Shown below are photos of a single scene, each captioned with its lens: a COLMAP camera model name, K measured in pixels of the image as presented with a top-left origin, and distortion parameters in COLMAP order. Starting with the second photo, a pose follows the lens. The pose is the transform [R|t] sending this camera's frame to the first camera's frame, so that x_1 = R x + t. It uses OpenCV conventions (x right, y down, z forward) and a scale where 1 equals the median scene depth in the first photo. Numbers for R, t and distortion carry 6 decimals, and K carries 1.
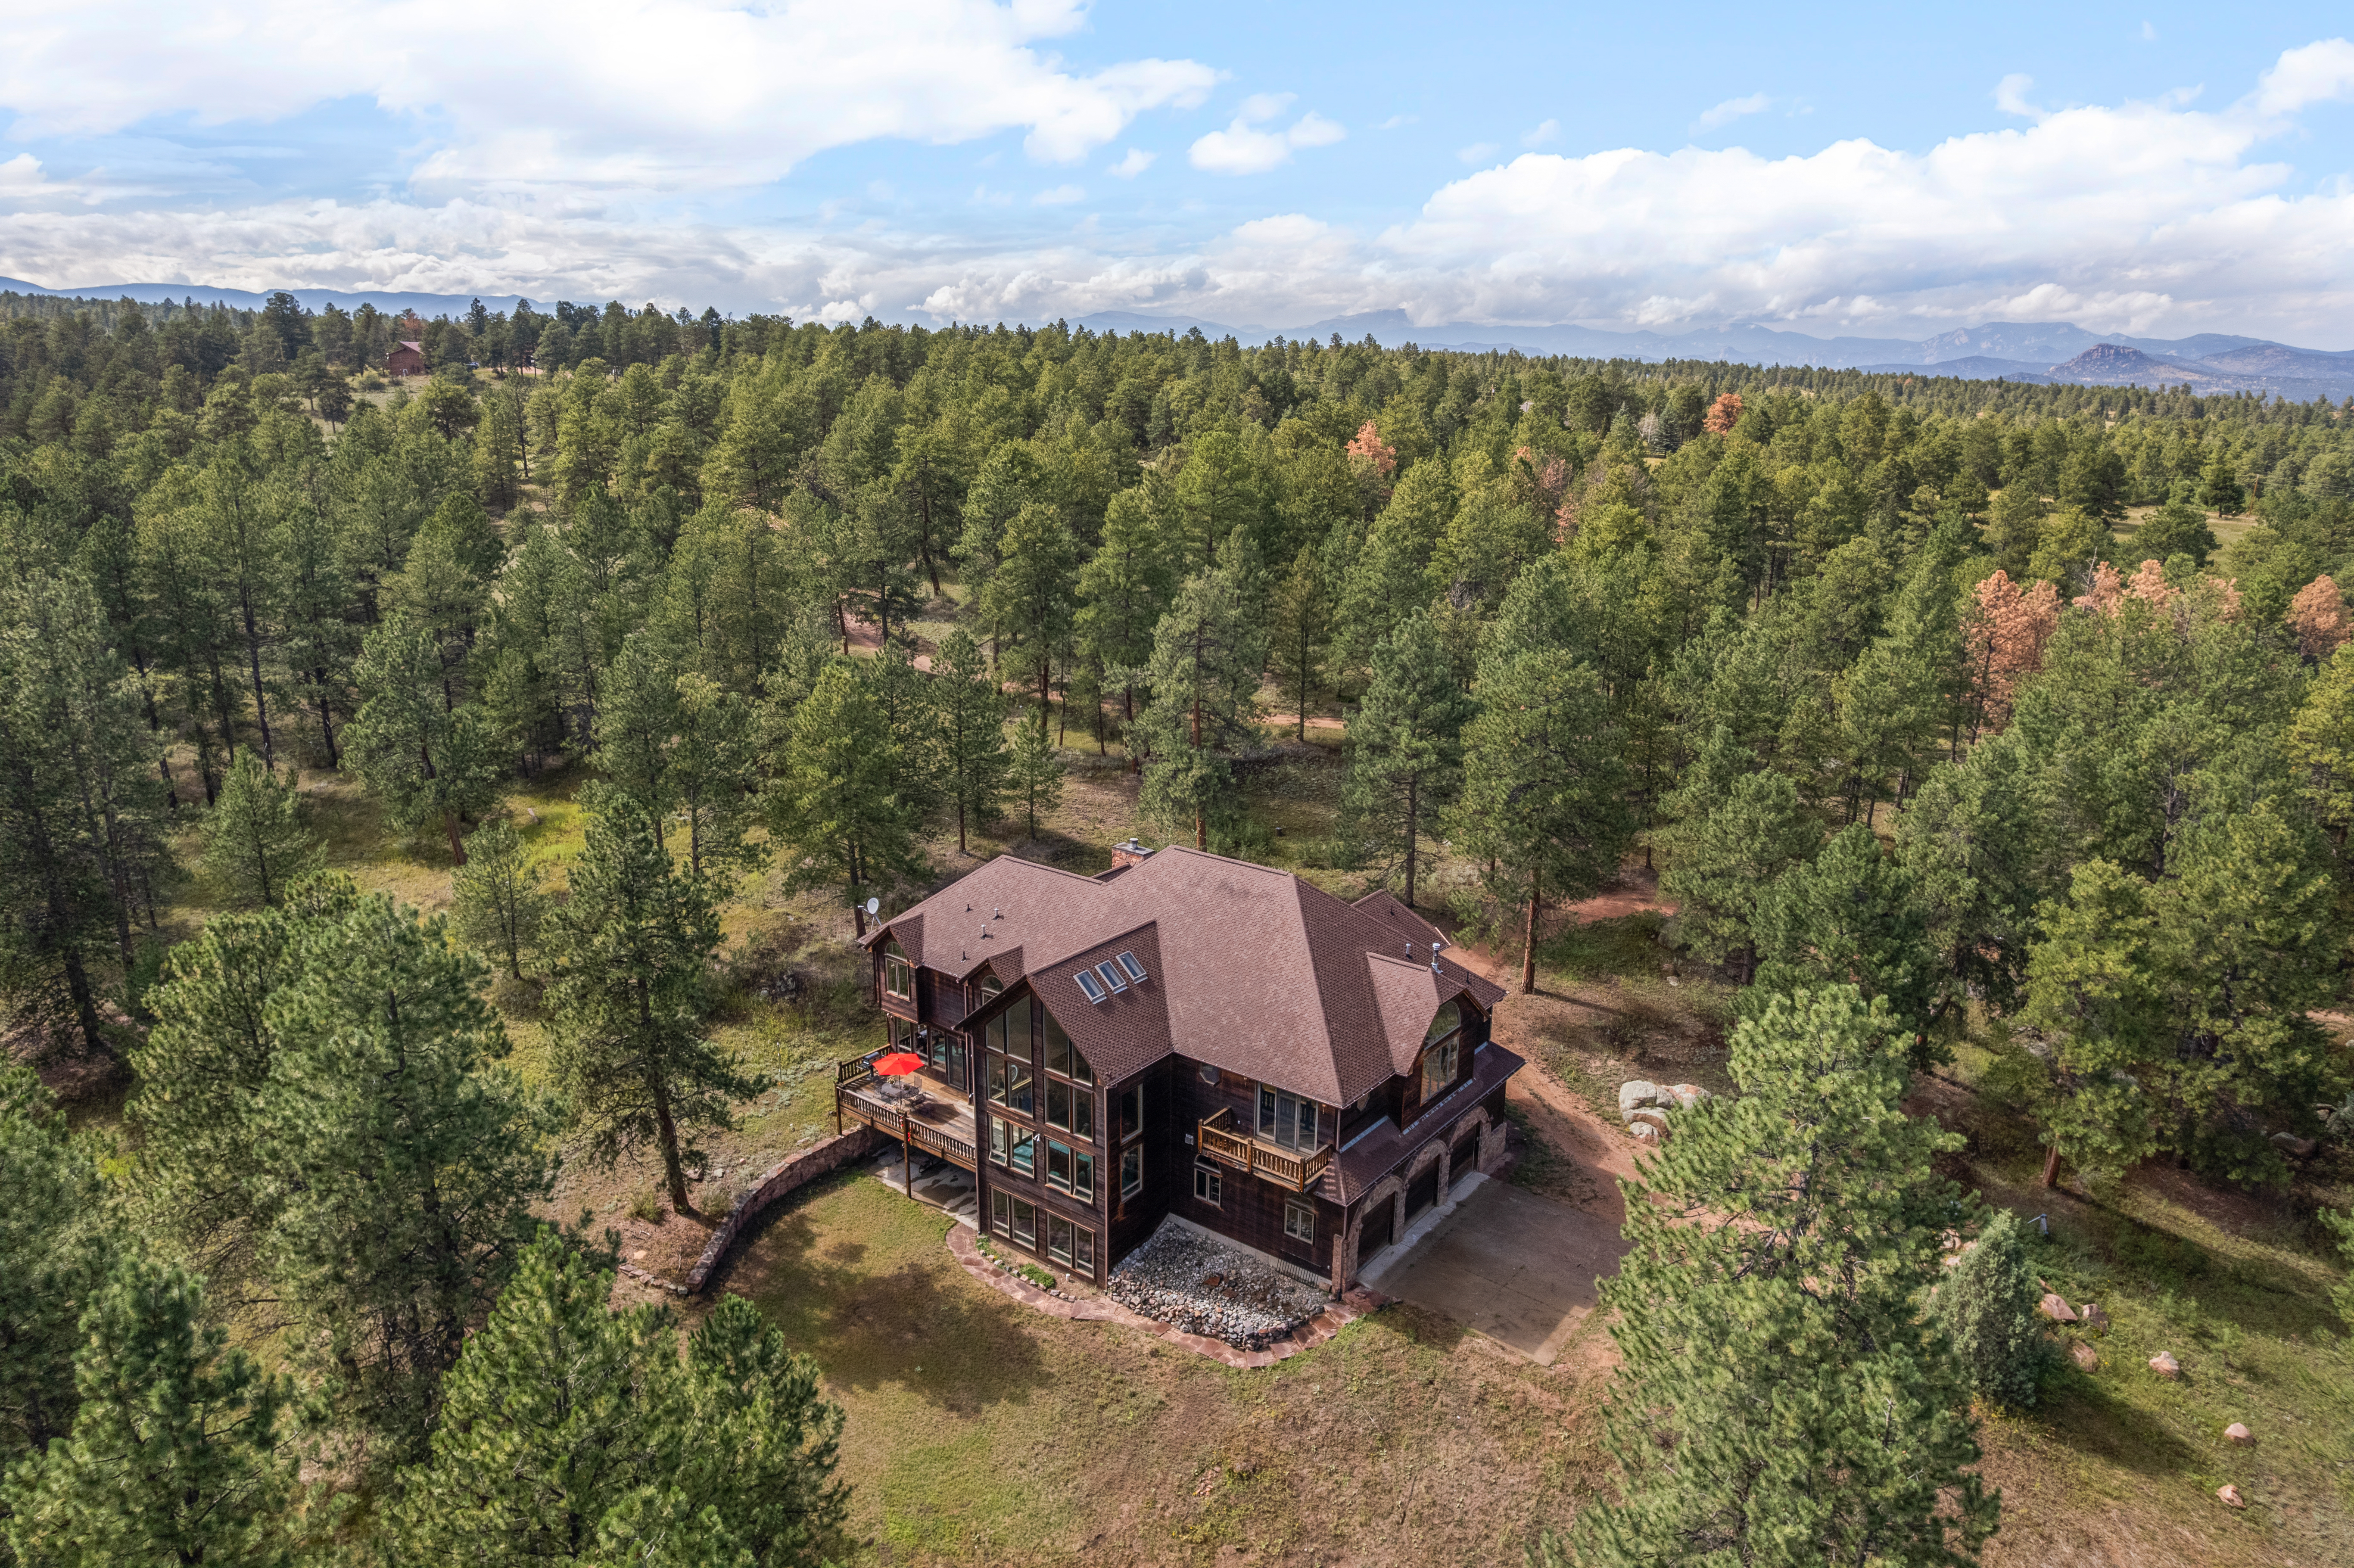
lens RADIAL K [[1483.9, 0, 1177.0], [0, 1483.9, 784.0], [0, 0, 1]] dist [-0.071562, 0.053367]
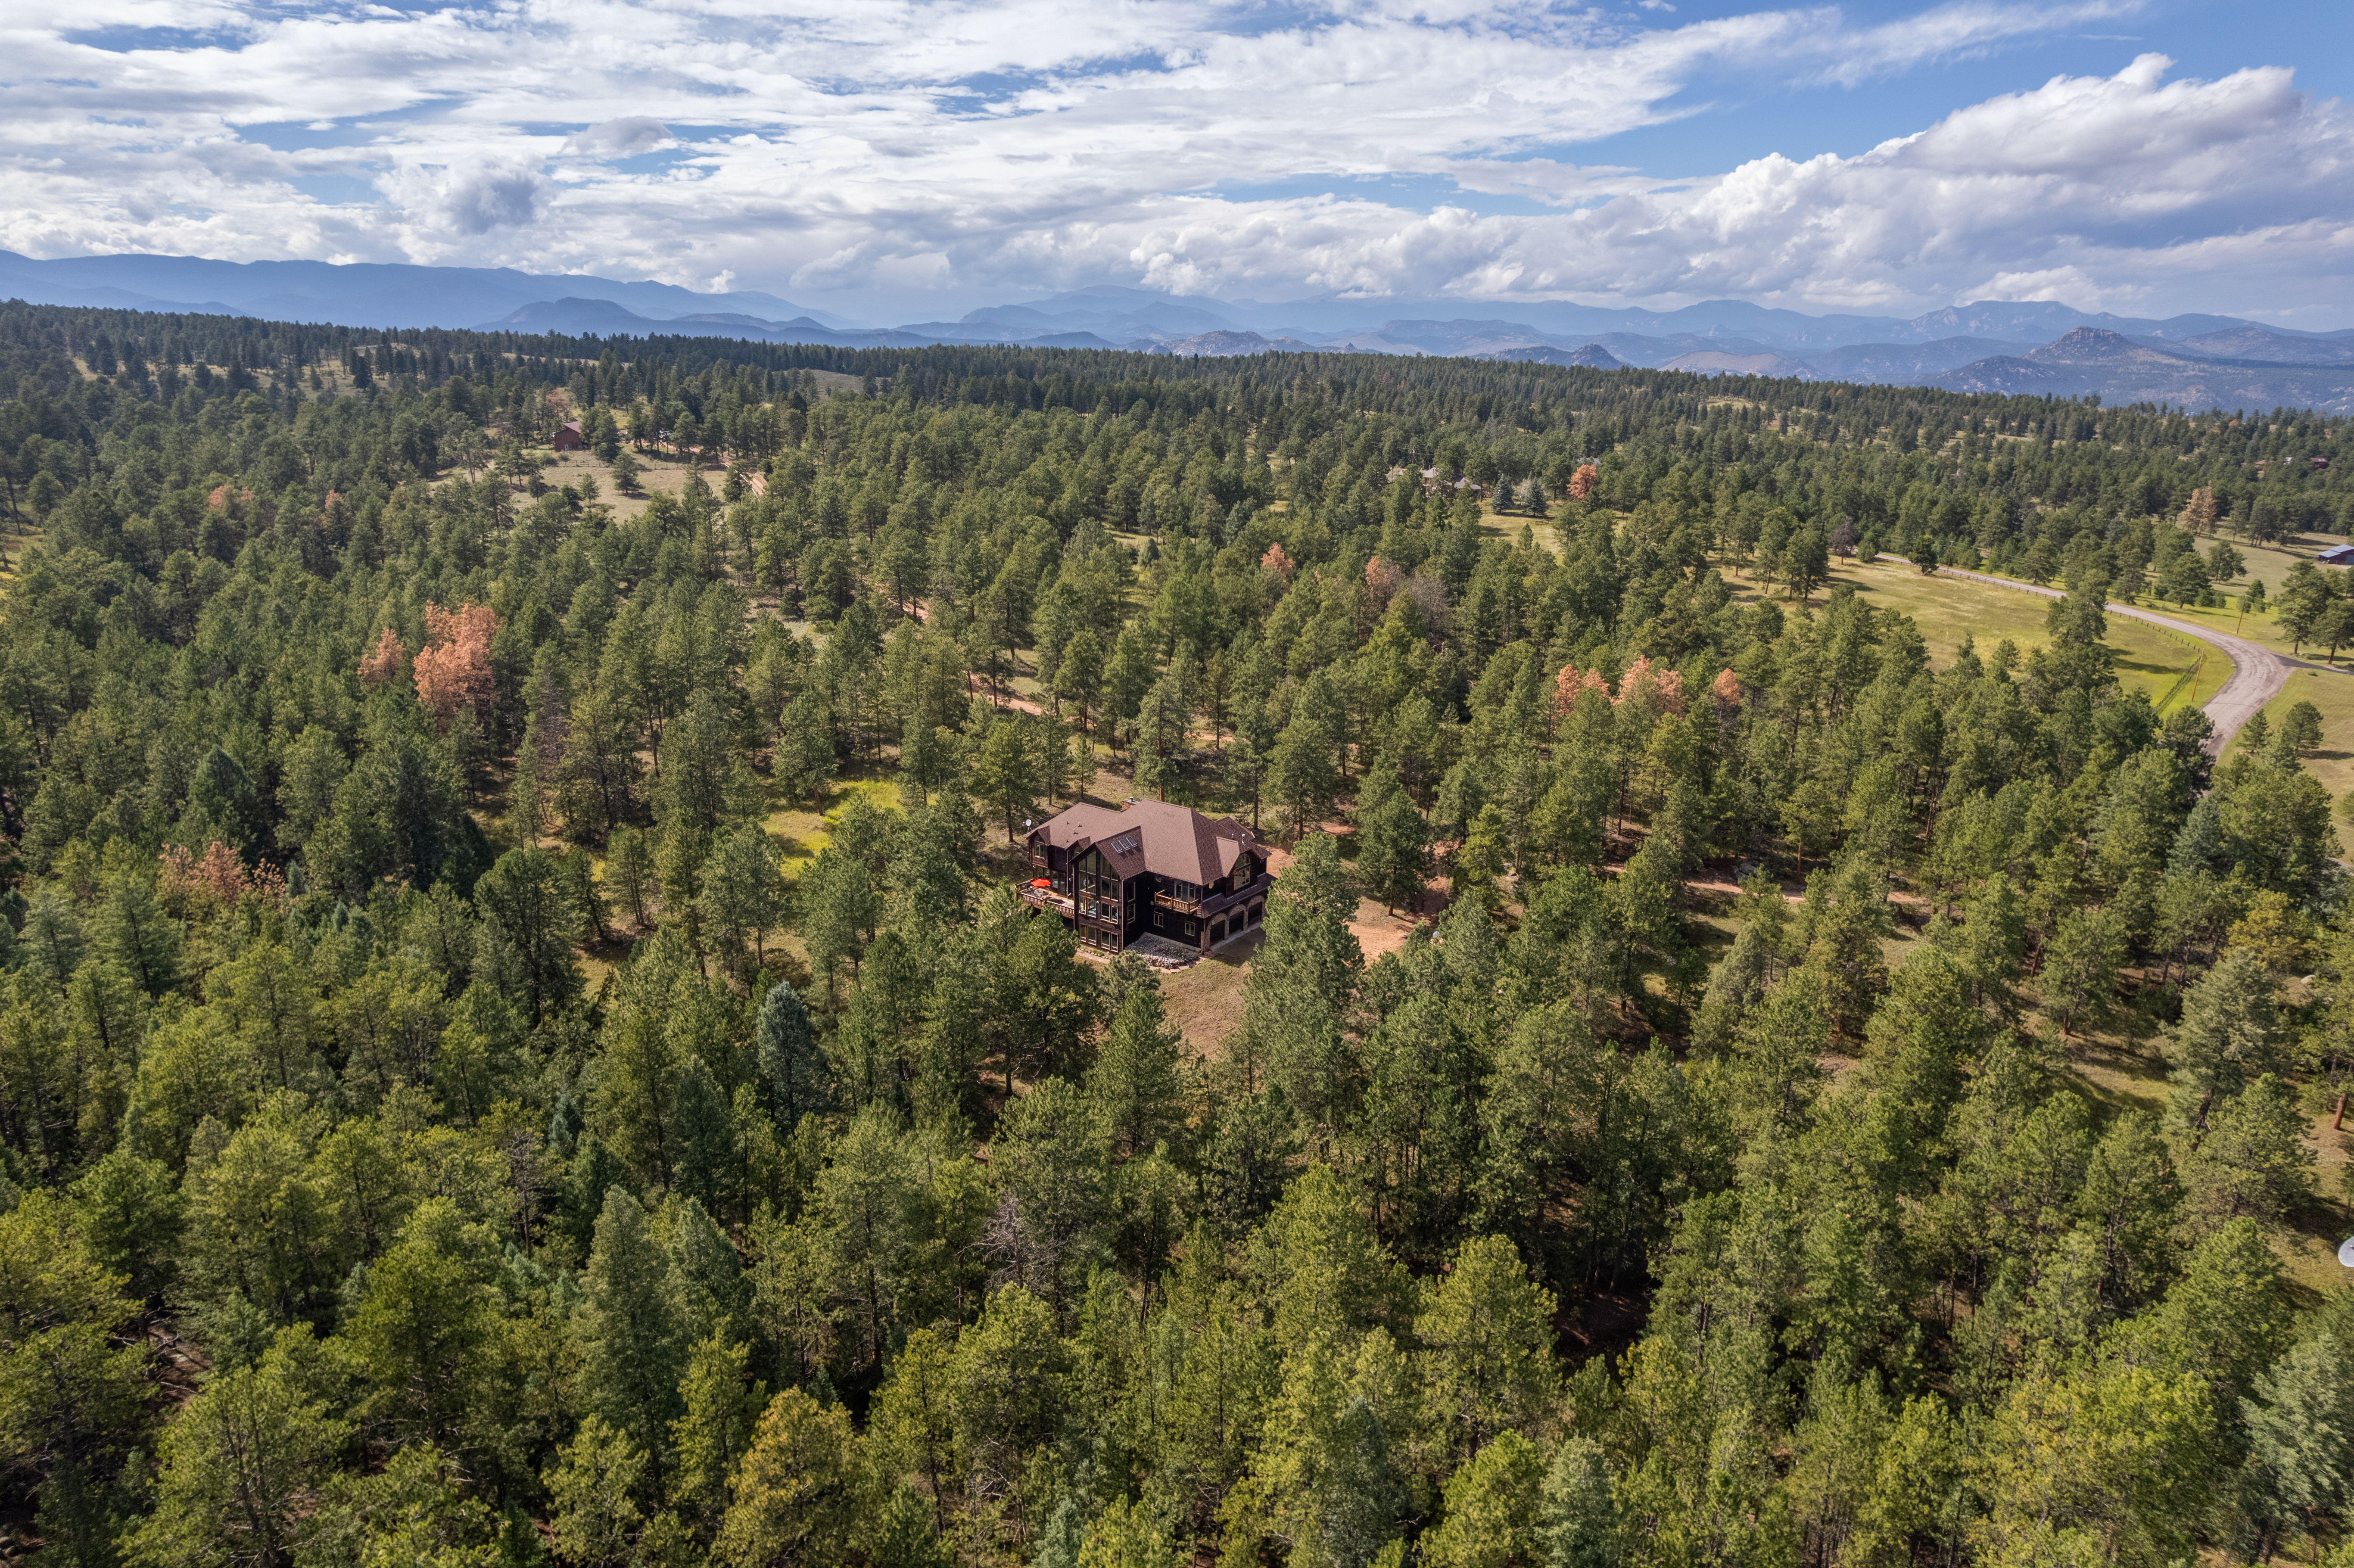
lens RADIAL K [[1483.9, 0, 1177.0], [0, 1483.9, 784.0], [0, 0, 1]] dist [-0.071562, 0.053367]
pose [[0.999976, 0.002408, 0.006516, 0.037362], [-0.002519, 0.999851, 0.017067, -0.033232], [-0.006474, -0.017083, 0.999833, -1.815535]]
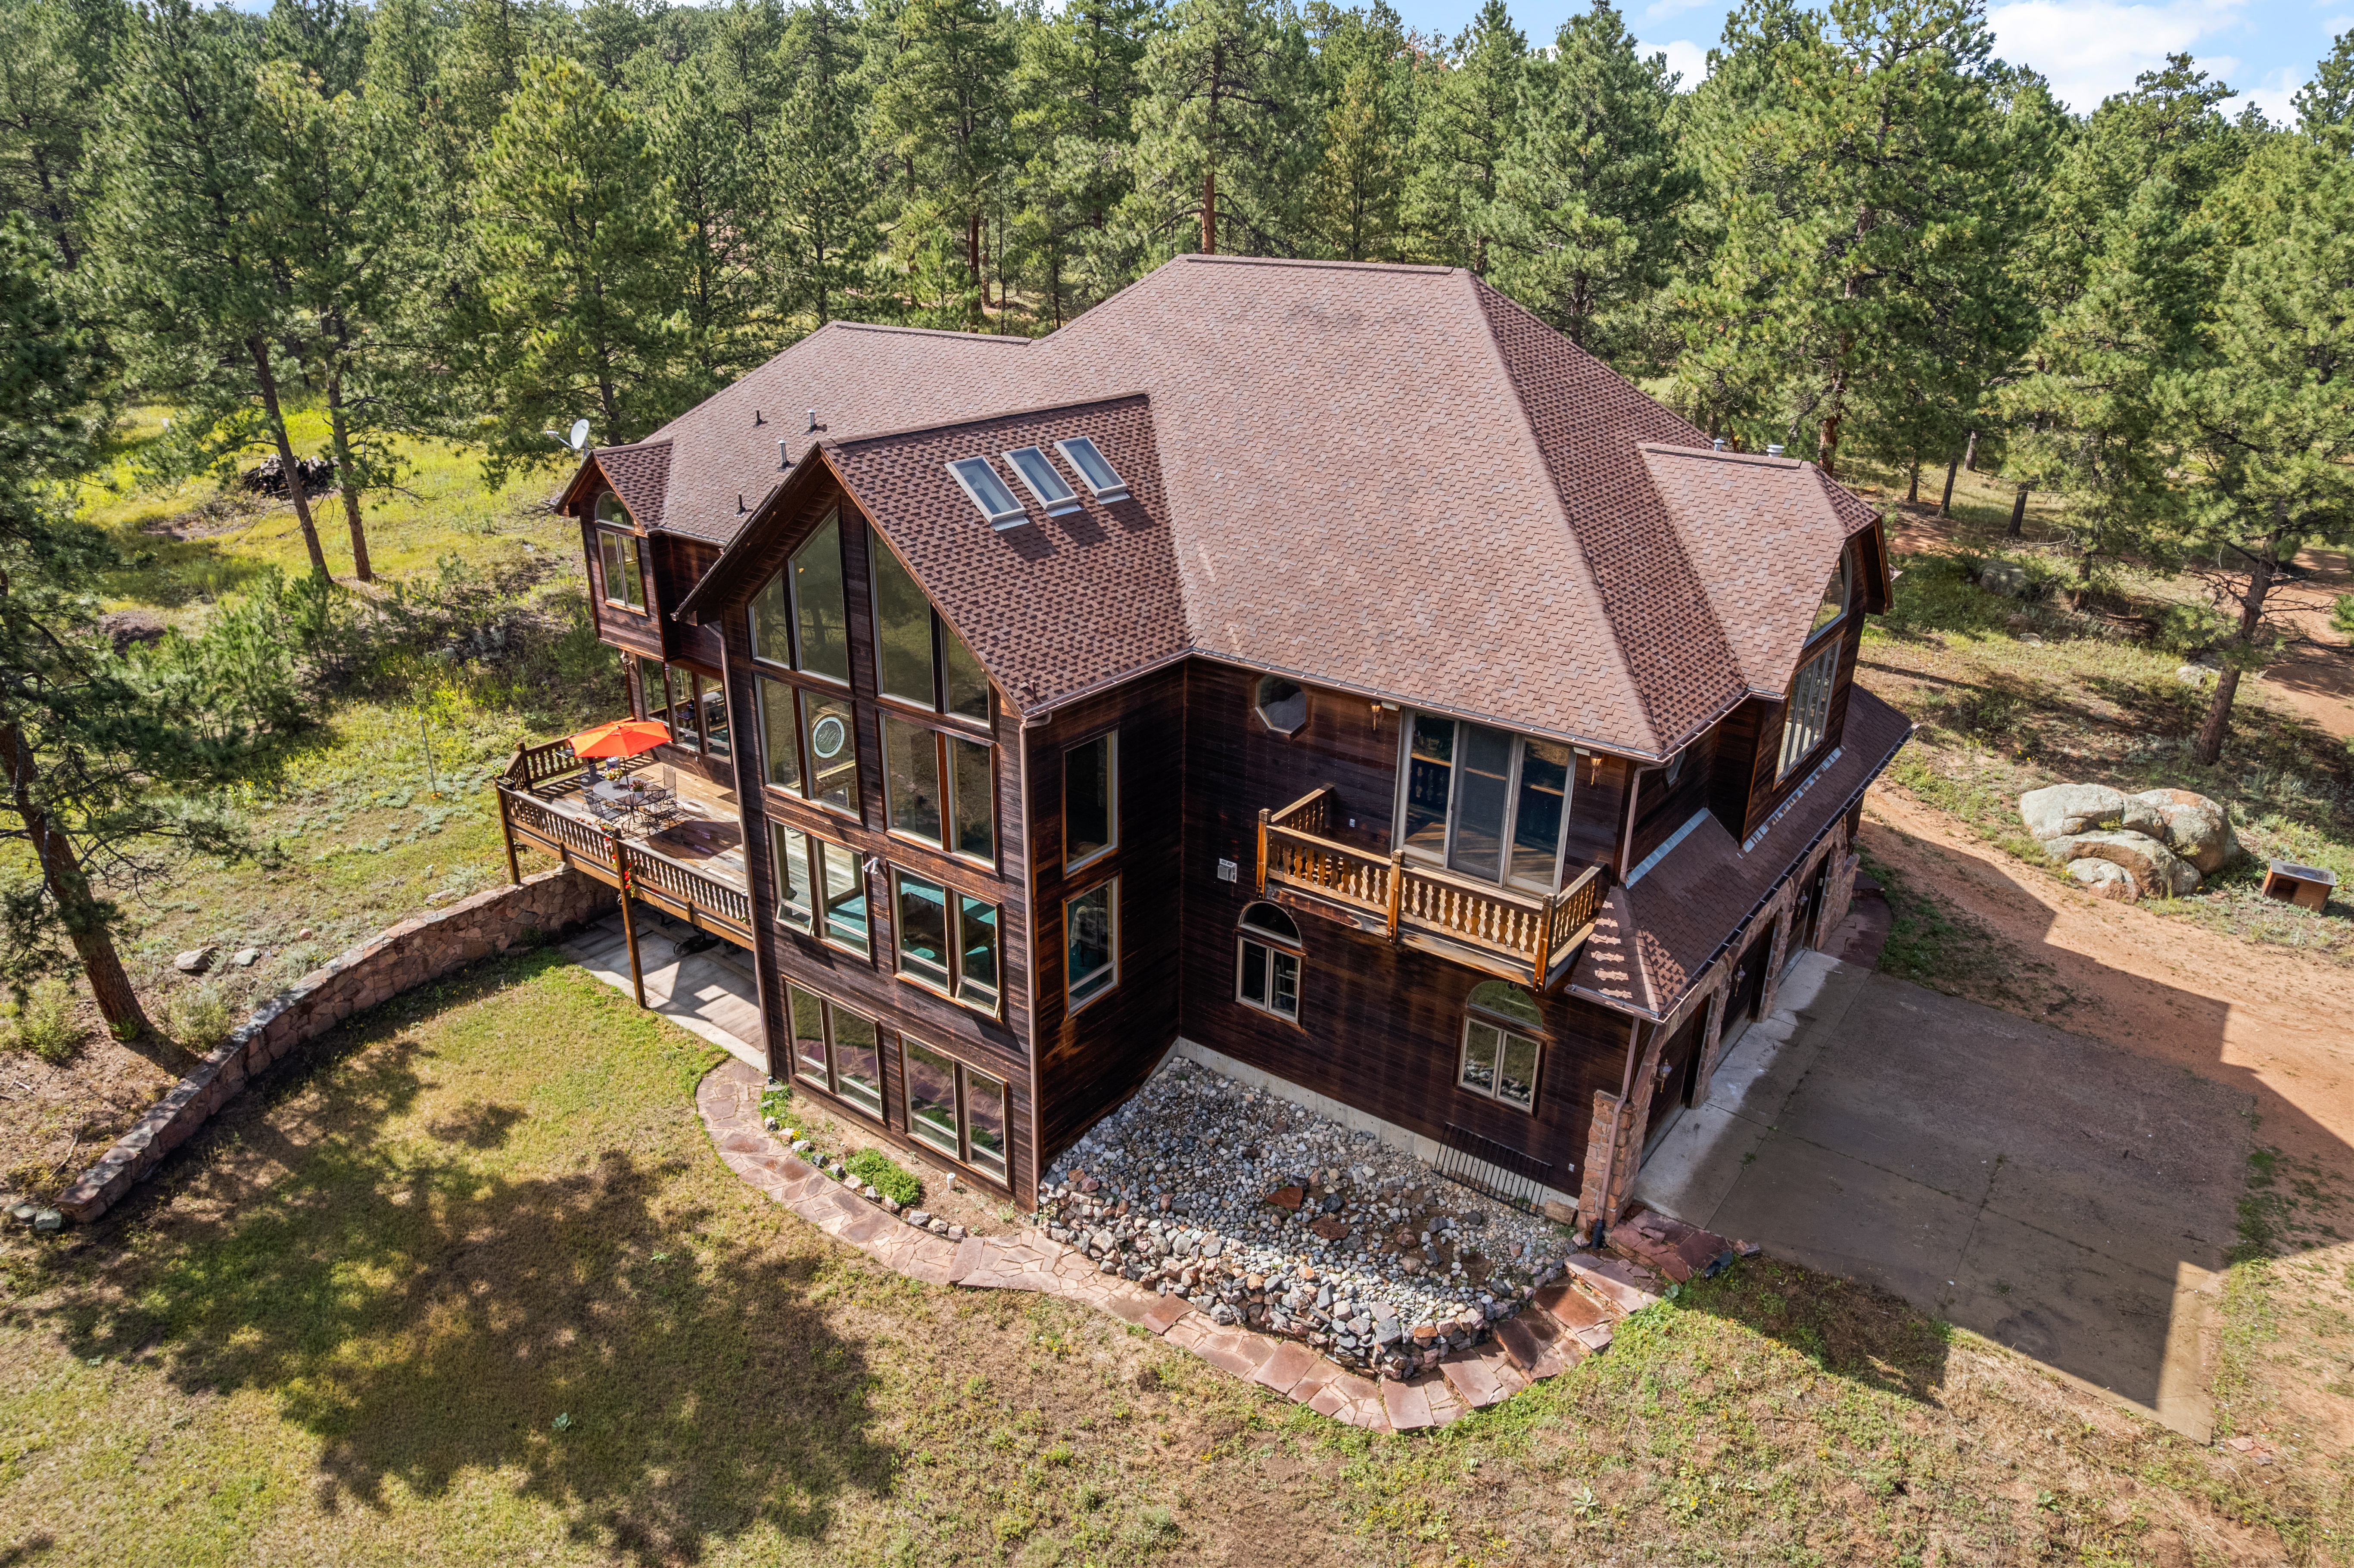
lens RADIAL K [[1483.9, 0, 1177.0], [0, 1483.9, 784.0], [0, 0, 1]] dist [-0.071562, 0.053367]
pose [[0.999920, -0.000853, 0.012657, -0.011809], [-0.000689, 0.992615, 0.121305, 0.163927], [-0.012667, -0.121304, 0.992535, 0.577807]]
